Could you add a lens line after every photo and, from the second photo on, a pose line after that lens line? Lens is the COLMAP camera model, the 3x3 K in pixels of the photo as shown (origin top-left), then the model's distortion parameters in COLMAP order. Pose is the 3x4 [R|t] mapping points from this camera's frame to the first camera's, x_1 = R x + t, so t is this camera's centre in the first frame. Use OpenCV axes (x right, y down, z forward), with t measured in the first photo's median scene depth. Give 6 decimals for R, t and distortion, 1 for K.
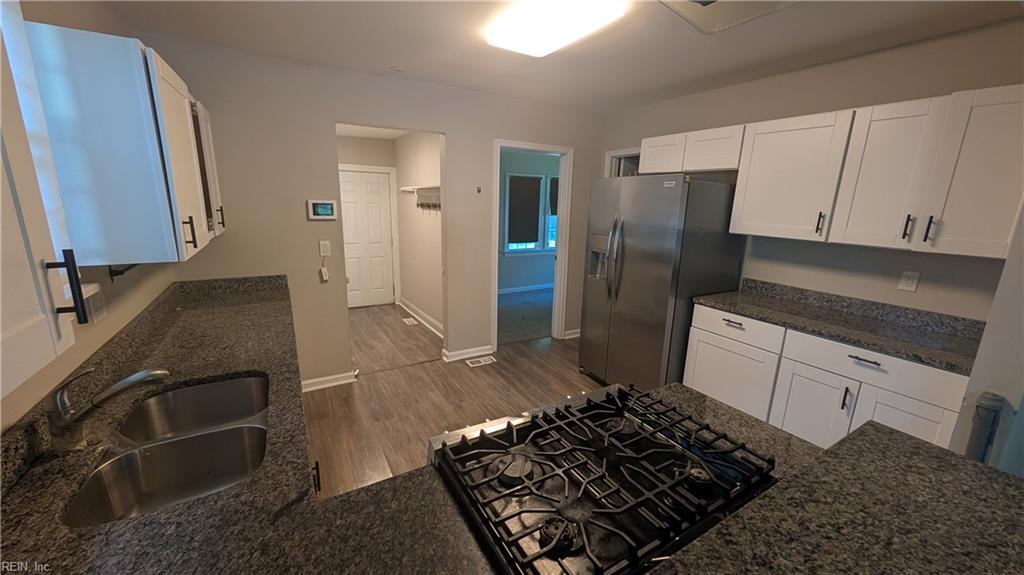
lens RADIAL K [[385.6, 0, 512.0], [0, 385.6, 287.5], [0, 0, 1]] dist [-0.000182, 0.000018]
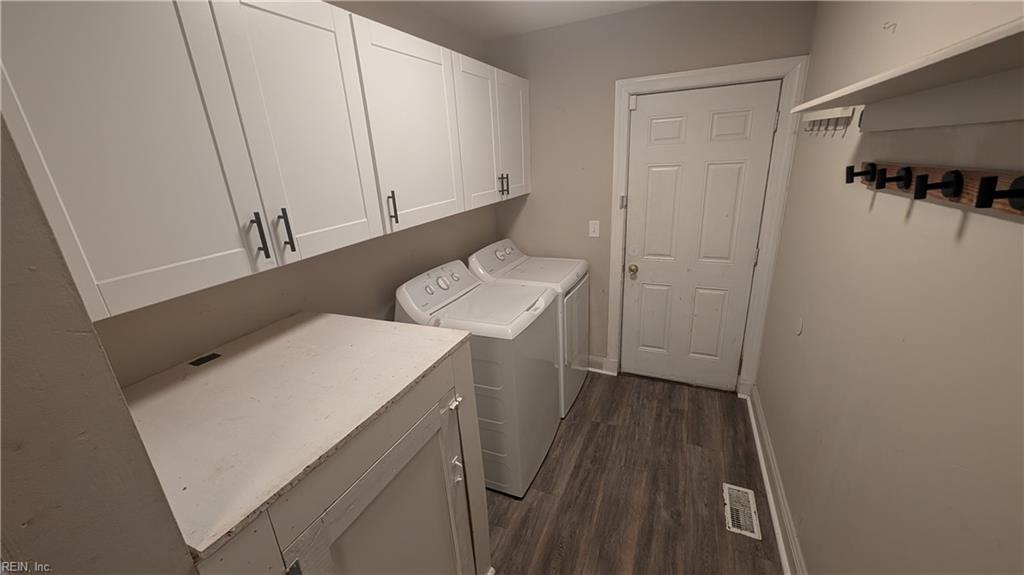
lens RADIAL K [[385.6, 0, 512.0], [0, 385.6, 287.5], [0, 0, 1]] dist [-0.000182, 0.000018]
pose [[0.572214, 0.202914, -0.794605, -0.135001], [-0.112842, 0.979172, 0.168785, -0.136004], [0.812304, -0.006916, 0.583193, 0.581091]]
